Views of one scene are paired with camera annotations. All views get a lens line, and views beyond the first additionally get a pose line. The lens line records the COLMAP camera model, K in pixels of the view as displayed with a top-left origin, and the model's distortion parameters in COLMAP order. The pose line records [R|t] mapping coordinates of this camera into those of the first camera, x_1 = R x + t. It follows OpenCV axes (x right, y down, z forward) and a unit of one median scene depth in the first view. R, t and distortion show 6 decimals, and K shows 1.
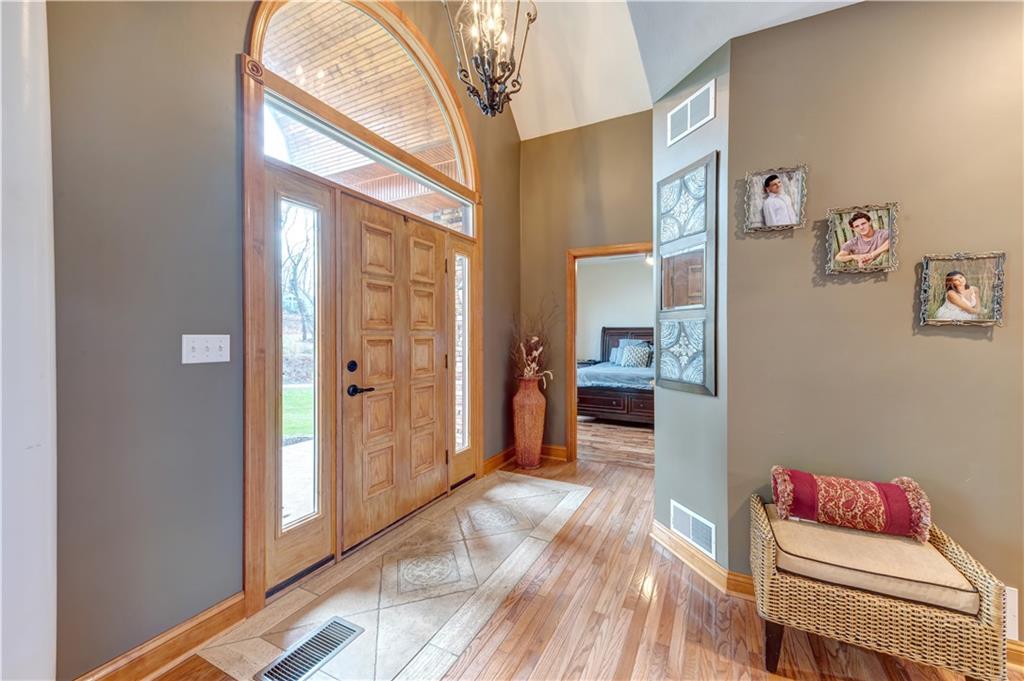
lens RADIAL K [[382.9, 0, 521.2], [0, 382.9, 340.2], [0, 0, 1]] dist [0.000121, -0.000574]
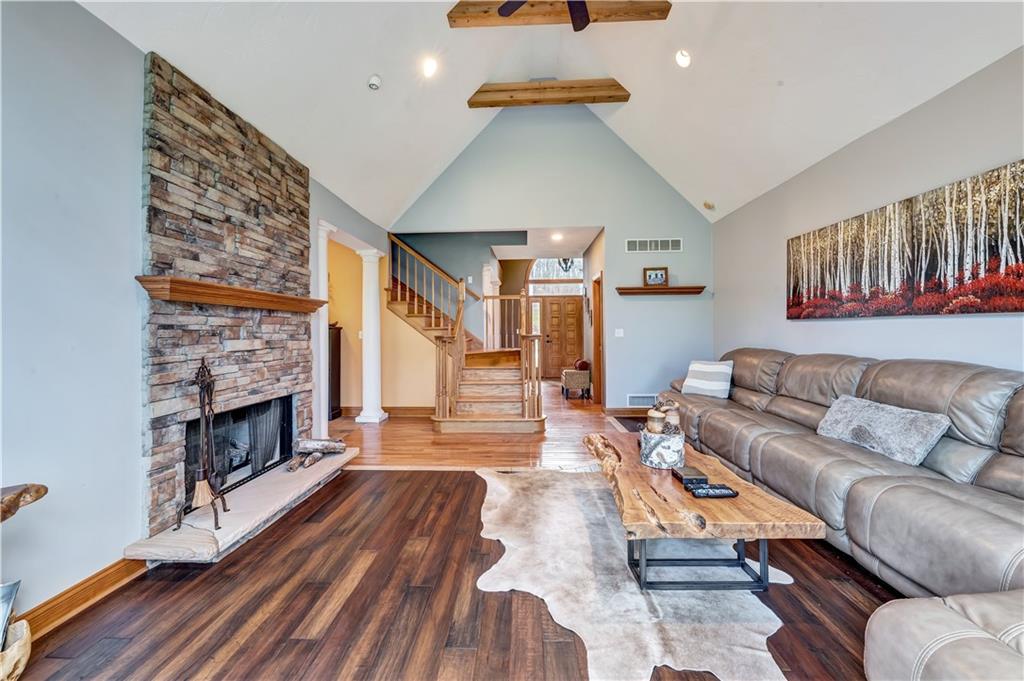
lens RADIAL K [[368.5, 0, 513.0], [0, 368.5, 336.0], [0, 0, 1]] dist [0.000002, 0.000000]
pose [[0.417451, 0.003302, -0.908694, 2.632833], [-0.004513, 0.999989, 0.001560, 0.051276], [0.908688, 0.003450, 0.417461, -0.911482]]
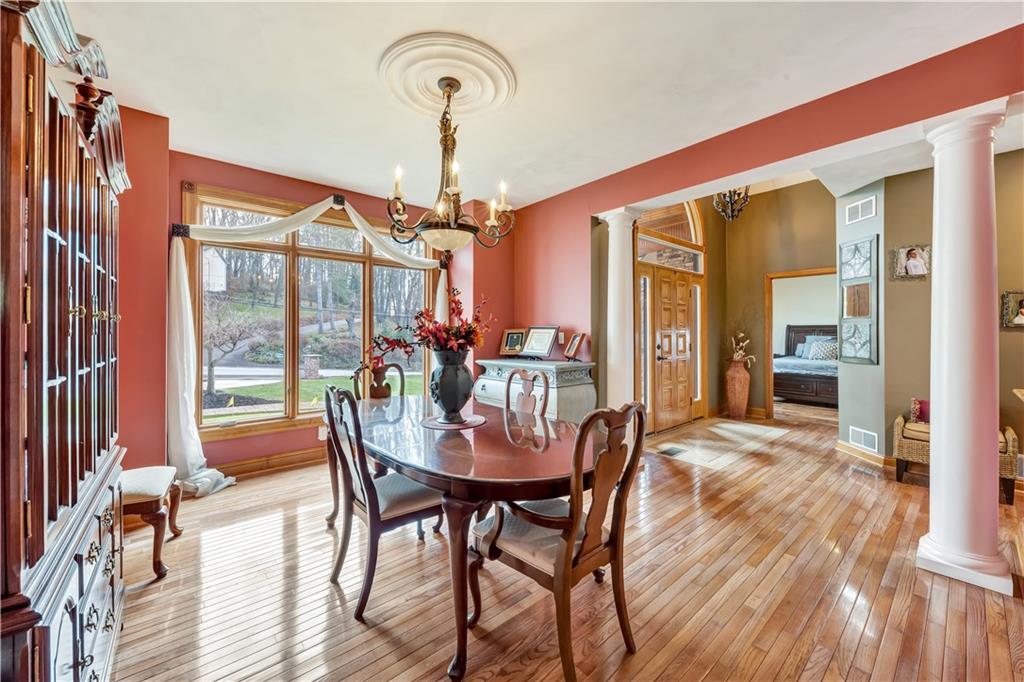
lens RADIAL K [[382.9, 0, 505.3], [0, 382.9, 334.8], [0, 0, 1]] dist [0.000121, -0.000574]
pose [[0.919163, -0.001075, -0.393876, -0.317795], [-0.002154, 0.999968, -0.007755, 0.014645], [0.393871, 0.007976, 0.919131, -1.071915]]
